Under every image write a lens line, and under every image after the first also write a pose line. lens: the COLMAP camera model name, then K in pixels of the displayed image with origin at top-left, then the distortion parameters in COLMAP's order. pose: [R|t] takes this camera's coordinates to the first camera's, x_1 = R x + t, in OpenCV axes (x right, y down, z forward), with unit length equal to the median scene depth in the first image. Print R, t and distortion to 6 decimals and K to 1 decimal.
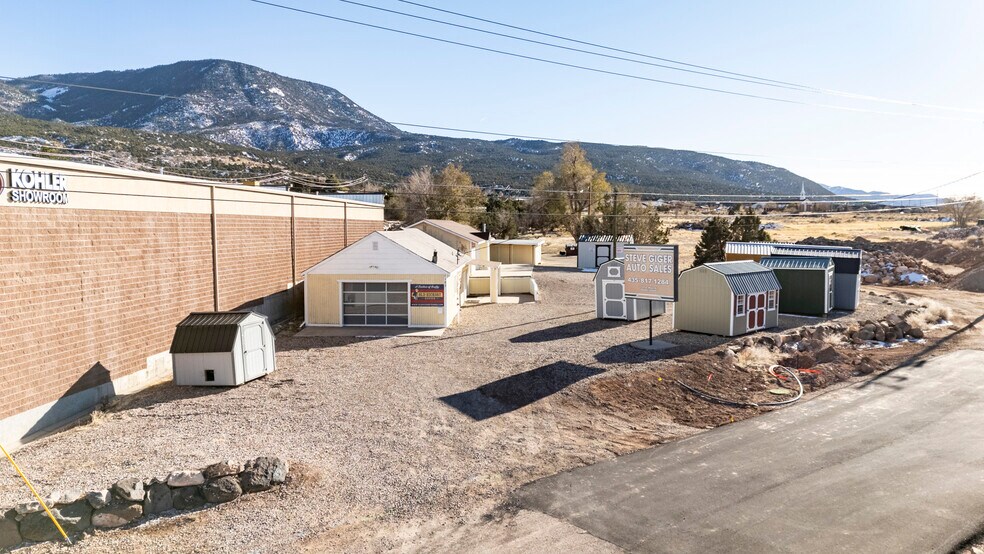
lens RADIAL K [[716.3, 0, 492.0], [0, 716.3, 277.0], [0, 0, 1]] dist [0.083433, -0.090391]
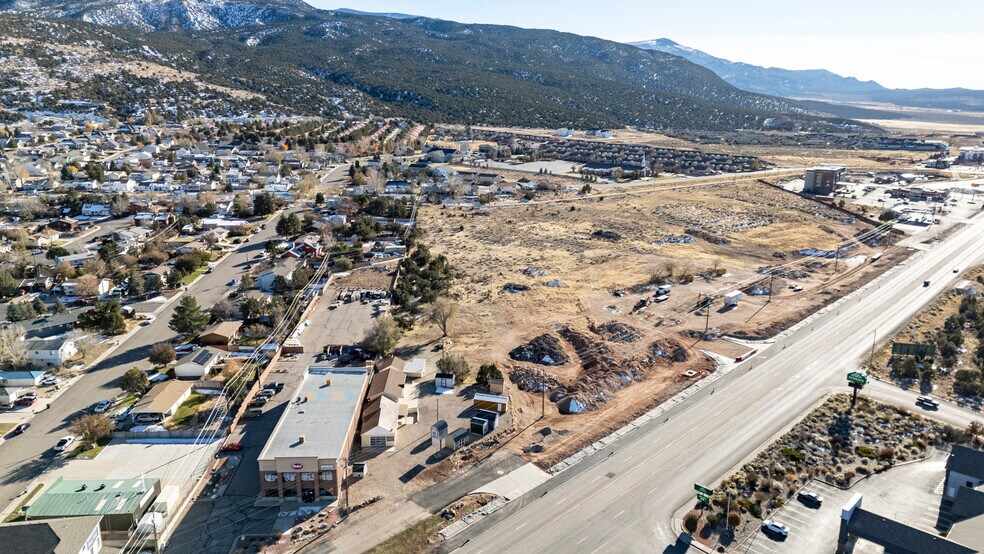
lens RADIAL K [[716.3, 0, 492.0], [0, 716.3, 277.0], [0, 0, 1]] dist [0.083433, -0.090391]
pose [[0.992716, -0.020421, 0.118733, 0.000441], [-0.001092, 0.983964, 0.178366, -0.031662], [-0.120472, -0.177197, 0.976774, -0.058418]]
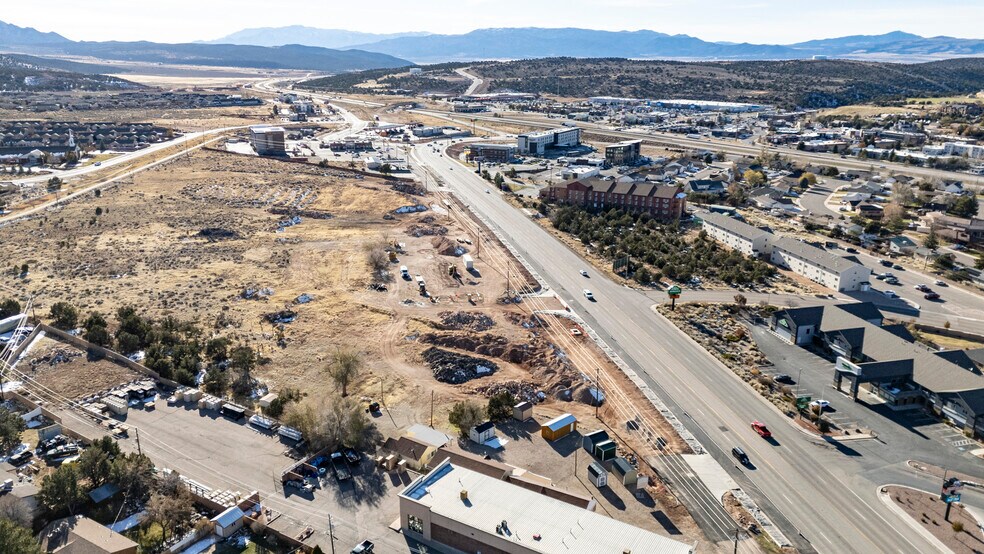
lens RADIAL K [[716.3, 0, 492.0], [0, 716.3, 277.0], [0, 0, 1]] dist [0.083433, -0.090391]
pose [[0.436864, -0.265701, 0.859391, -0.056717], [0.058757, 0.961769, 0.267485, -0.038066], [-0.897606, -0.066360, 0.435774, -0.000820]]
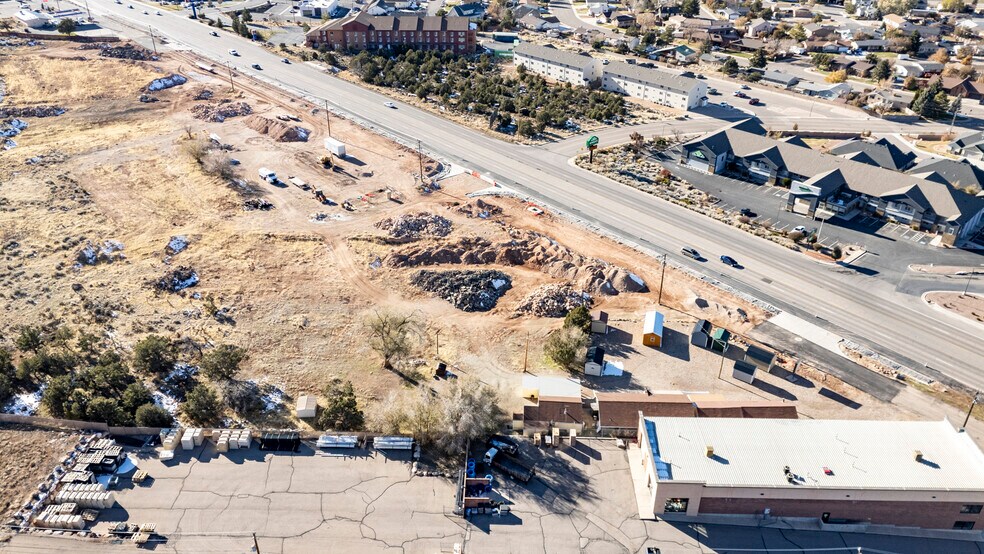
lens RADIAL K [[716.3, 0, 492.0], [0, 716.3, 277.0], [0, 0, 1]] dist [0.083433, -0.090391]
pose [[-0.065794, -0.510575, 0.857312, -0.046840], [0.071589, 0.854545, 0.514421, -0.042540], [-0.995262, 0.095220, -0.019672, 0.042891]]
